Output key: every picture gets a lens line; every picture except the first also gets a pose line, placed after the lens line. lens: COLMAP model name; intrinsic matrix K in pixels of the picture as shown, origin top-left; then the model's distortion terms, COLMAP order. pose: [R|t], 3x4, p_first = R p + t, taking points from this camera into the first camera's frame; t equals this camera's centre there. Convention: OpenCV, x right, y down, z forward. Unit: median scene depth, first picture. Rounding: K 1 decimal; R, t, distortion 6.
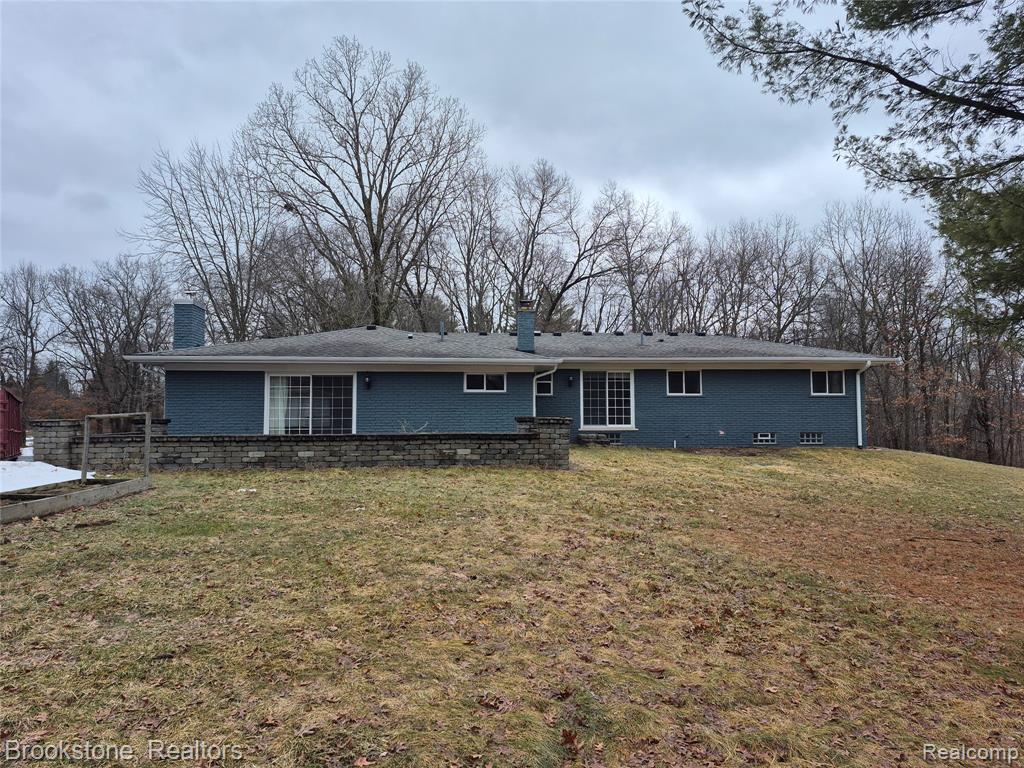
lens RADIAL K [[669.3, 0, 512.0], [0, 669.3, 384.0], [0, 0, 1]] dist [0.077004, -0.079625]
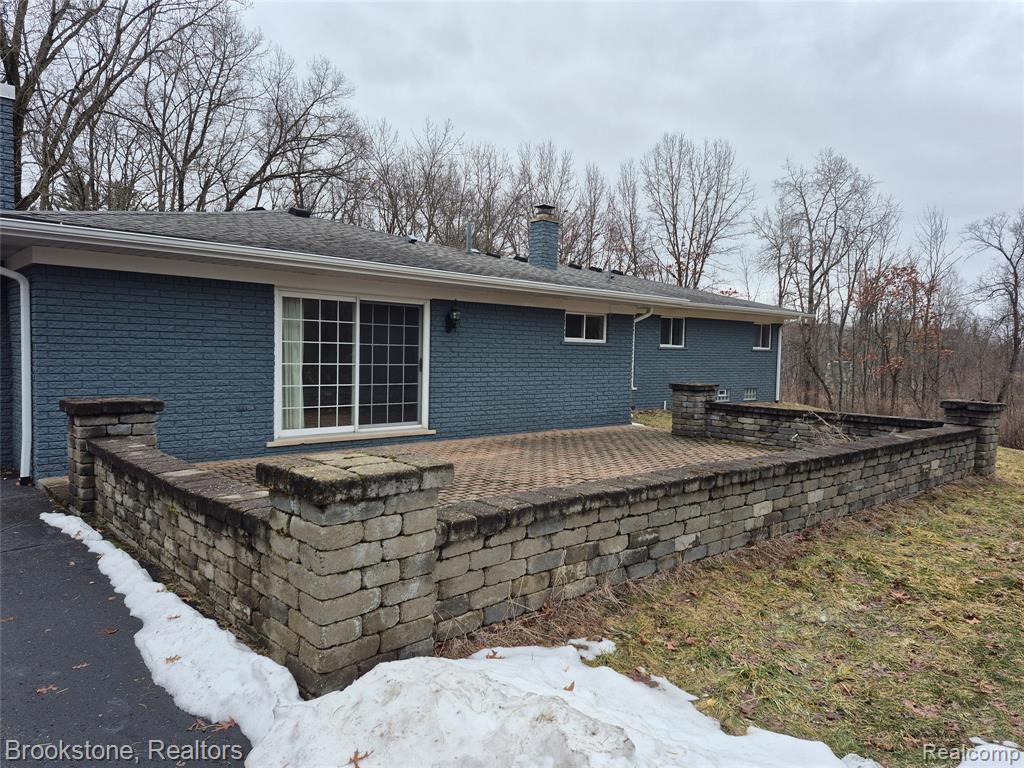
lens RADIAL K [[691.1, 0, 511.0], [0, 691.1, 369.4], [0, 0, 1]] dist [0.099523, -0.094384]
pose [[0.803620, 0.005473, 0.595117, -0.514888], [-0.055254, 0.996325, 0.065449, -0.001518], [-0.592572, -0.085479, 0.800969, 0.505636]]
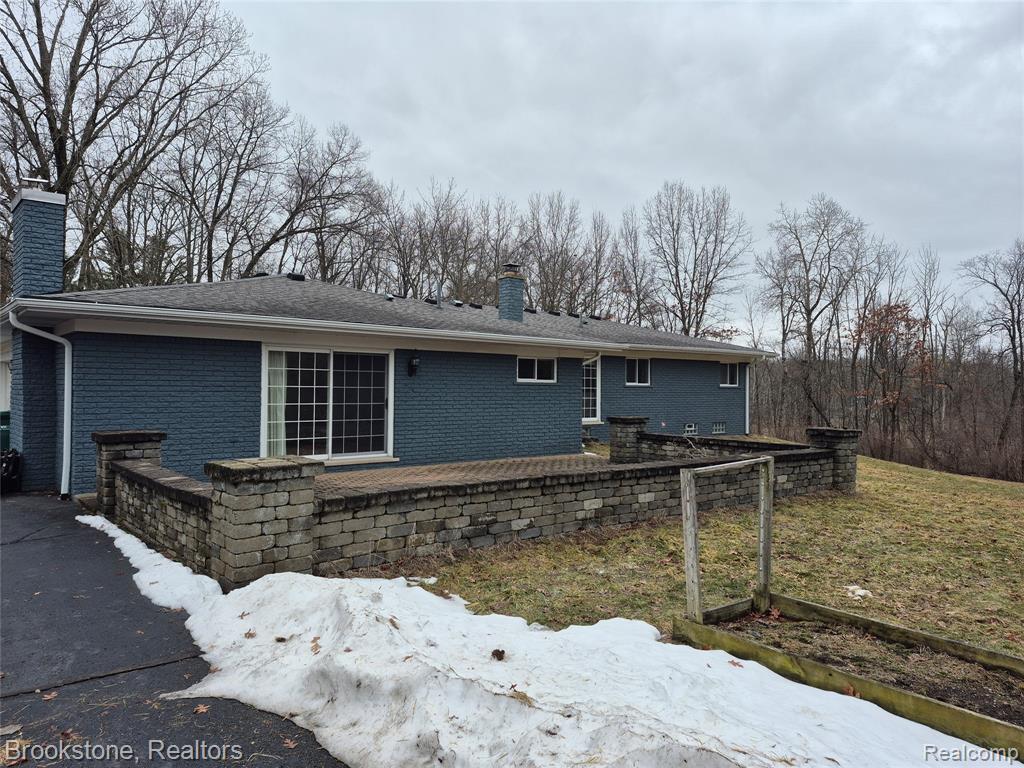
lens RADIAL K [[688.7, 0, 512.5], [0, 688.7, 365.7], [0, 0, 1]] dist [0.094274, -0.086240]
pose [[0.823841, 0.030337, 0.566008, -0.522055], [-0.040489, 0.999165, 0.005380, -0.010025], [-0.565373, -0.027349, 0.824382, 0.372405]]
